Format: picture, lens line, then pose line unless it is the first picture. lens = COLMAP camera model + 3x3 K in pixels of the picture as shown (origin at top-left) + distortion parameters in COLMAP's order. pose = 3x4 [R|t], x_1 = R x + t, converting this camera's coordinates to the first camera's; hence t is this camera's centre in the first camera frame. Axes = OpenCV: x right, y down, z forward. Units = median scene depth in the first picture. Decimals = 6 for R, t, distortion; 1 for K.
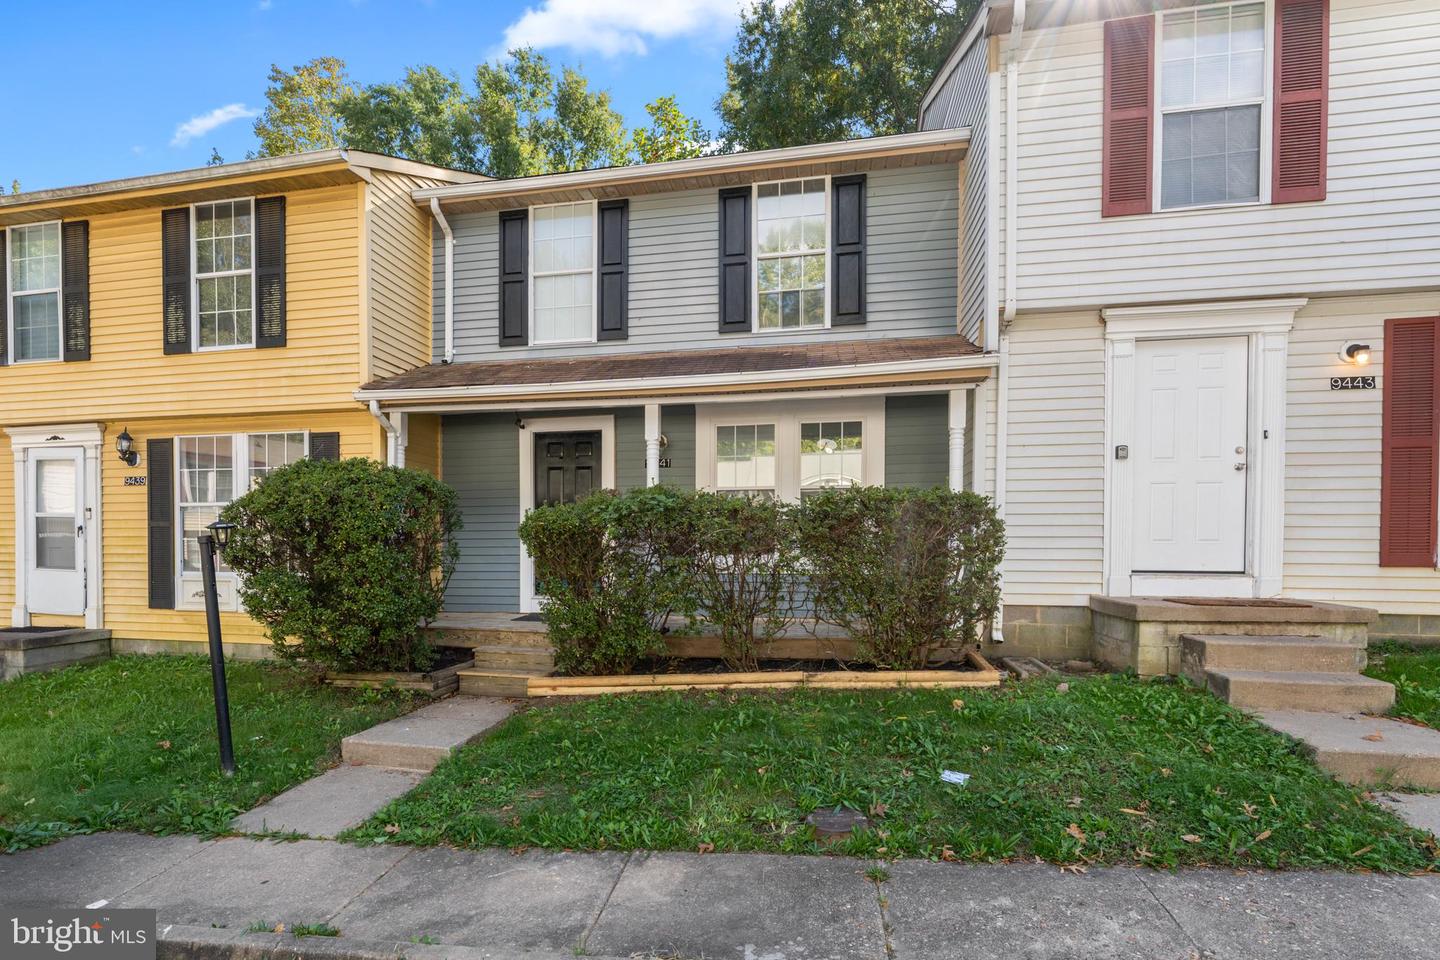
lens RADIAL K [[608.5, 0, 719.9], [0, 608.5, 500.9], [0, 0, 1]] dist [-0.001712, -0.000163]
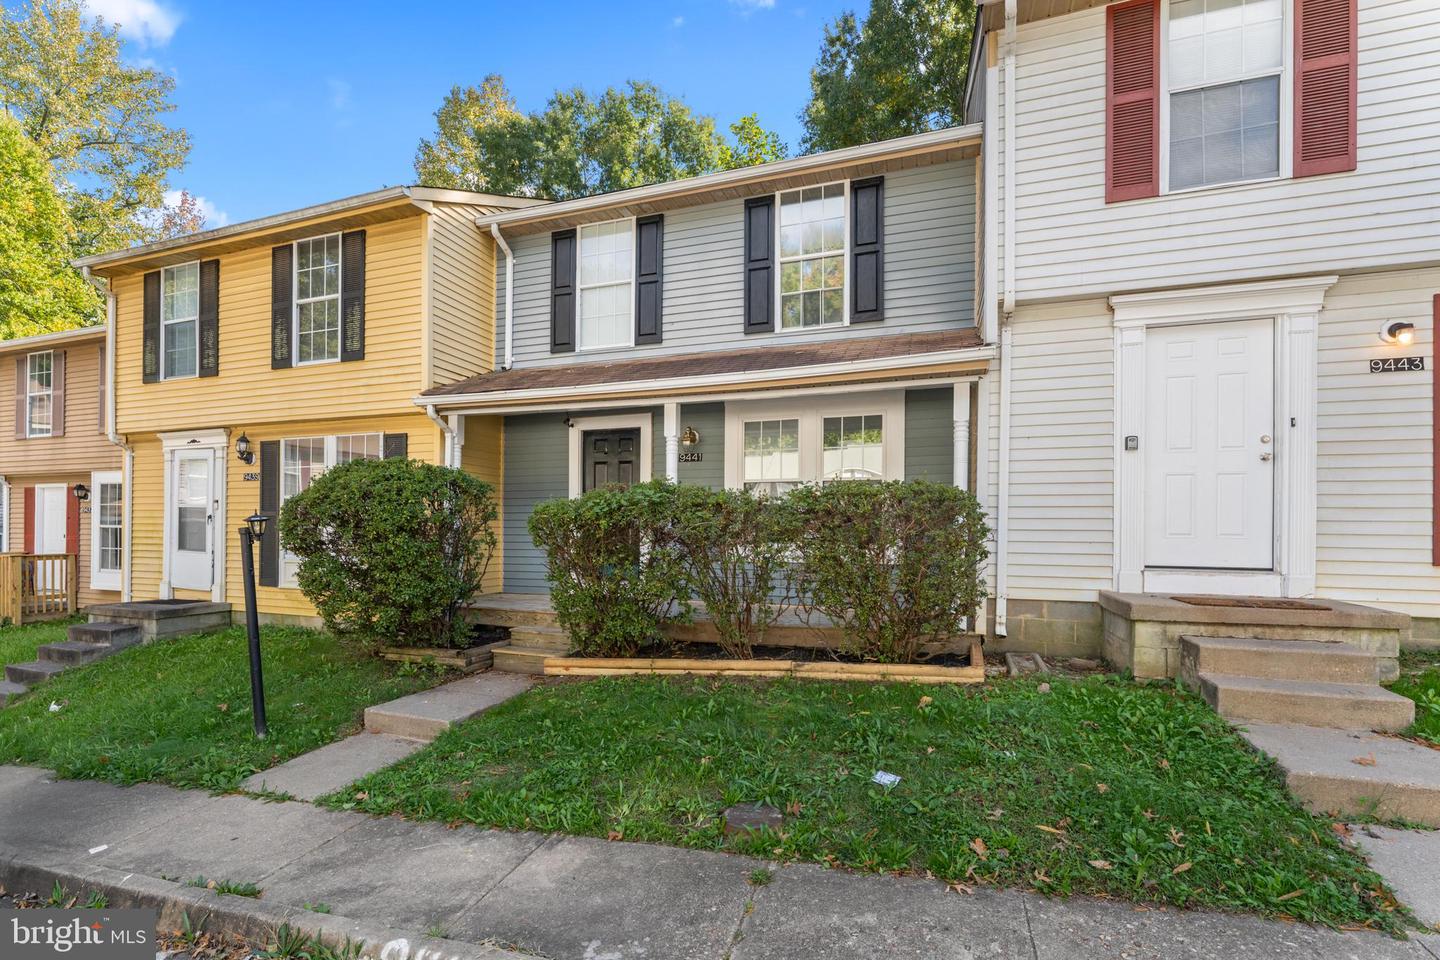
lens RADIAL K [[570.6, 0, 720.0], [0, 570.6, 480.0], [0, 0, 1]] dist [-0.000964, -0.000350]
pose [[0.992627, -0.005235, -0.121096, 0.120312], [0.003060, 0.999831, -0.018139, -0.006761], [0.121171, 0.017635, 0.992475, 0.021819]]
